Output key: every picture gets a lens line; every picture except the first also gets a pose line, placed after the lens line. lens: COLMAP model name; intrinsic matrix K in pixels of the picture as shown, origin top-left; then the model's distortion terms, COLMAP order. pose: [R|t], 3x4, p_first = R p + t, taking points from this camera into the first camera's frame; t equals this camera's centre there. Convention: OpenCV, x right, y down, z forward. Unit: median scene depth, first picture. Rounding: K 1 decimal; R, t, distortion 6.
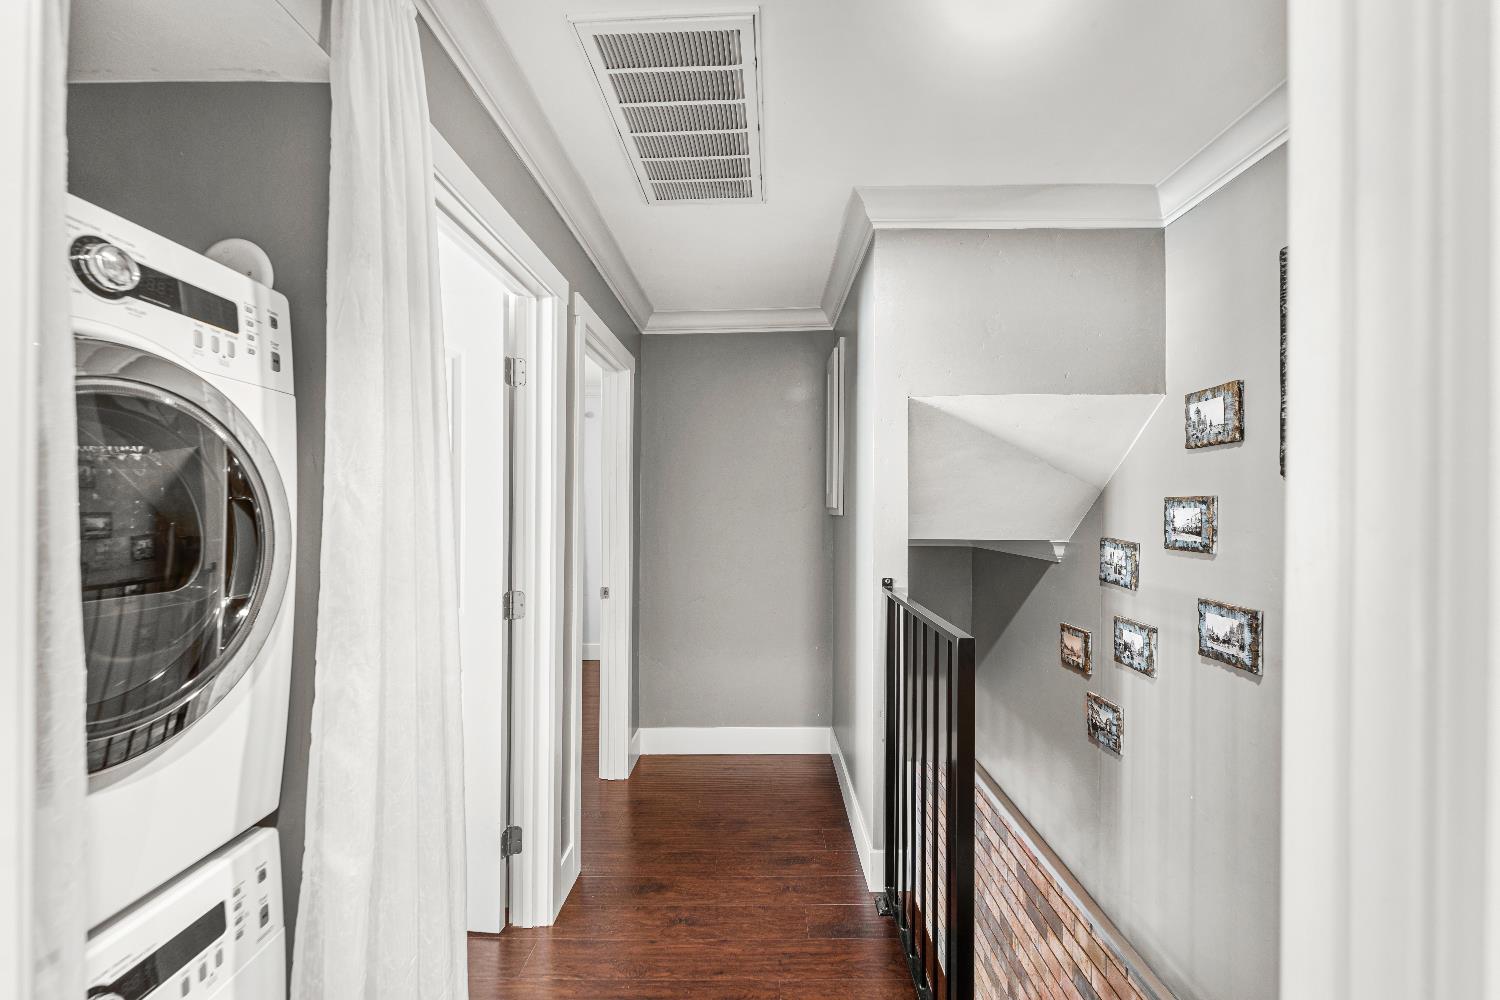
lens RADIAL K [[615.4, 0, 750.0], [0, 615.4, 500.0], [0, 0, 1]] dist [0.000308, -0.000083]
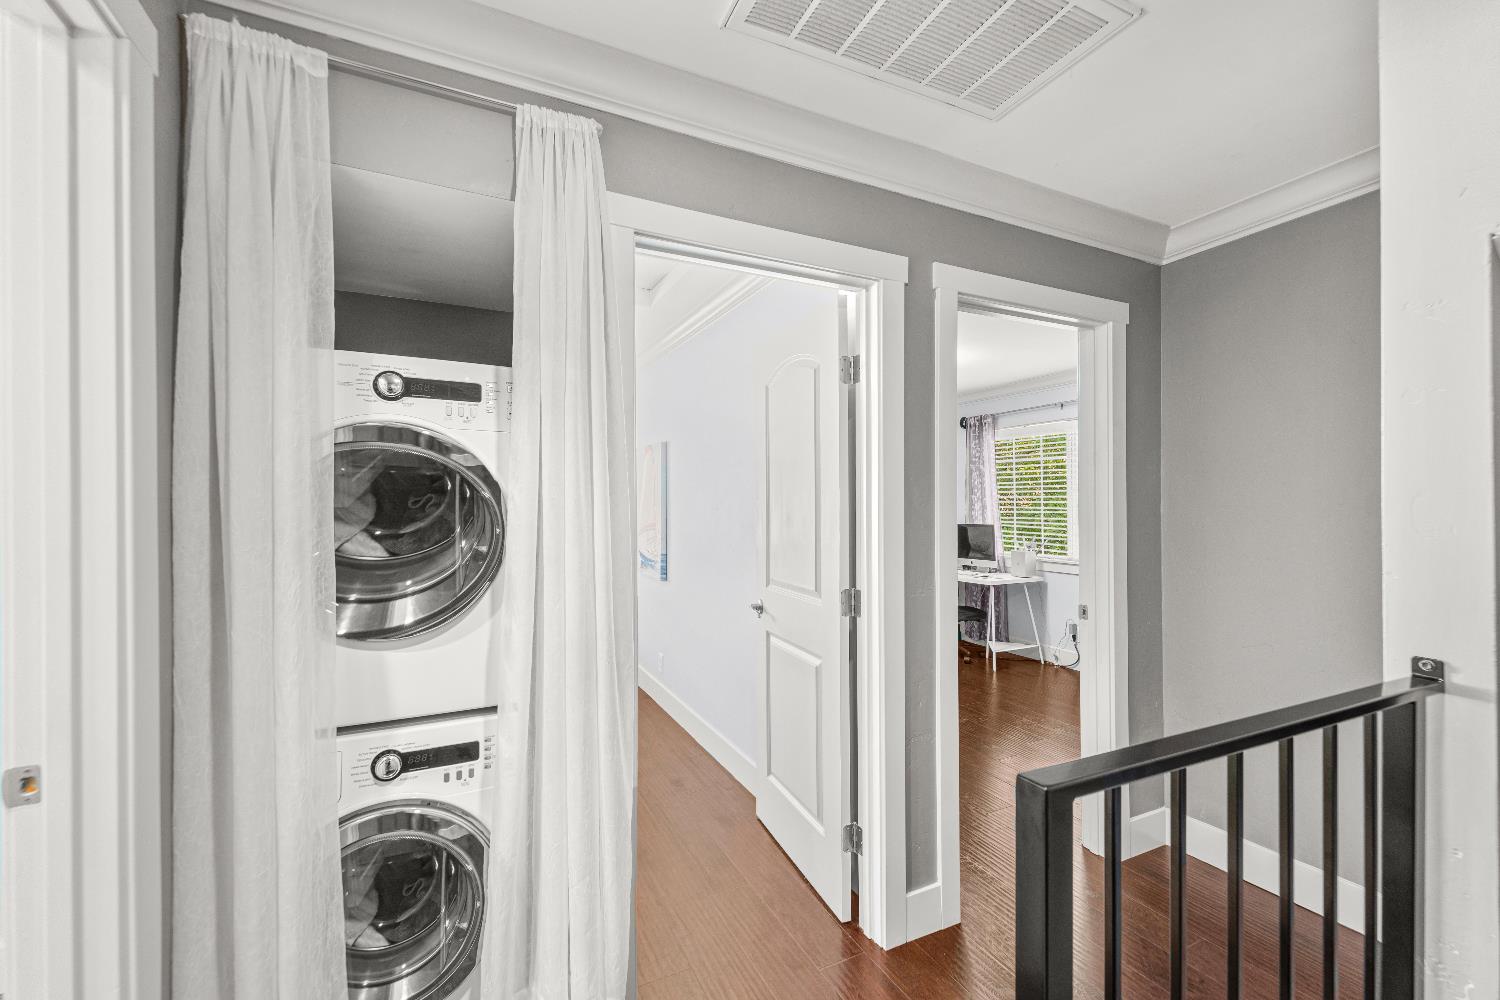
lens RADIAL K [[615.4, 0, 750.0], [0, 615.4, 500.0], [0, 0, 1]] dist [0.000308, -0.000083]
pose [[0.450144, -0.015542, -0.892820, 0.435866], [0.016720, 0.999820, -0.008975, 0.009594], [0.892799, -0.010888, 0.450323, 0.403676]]
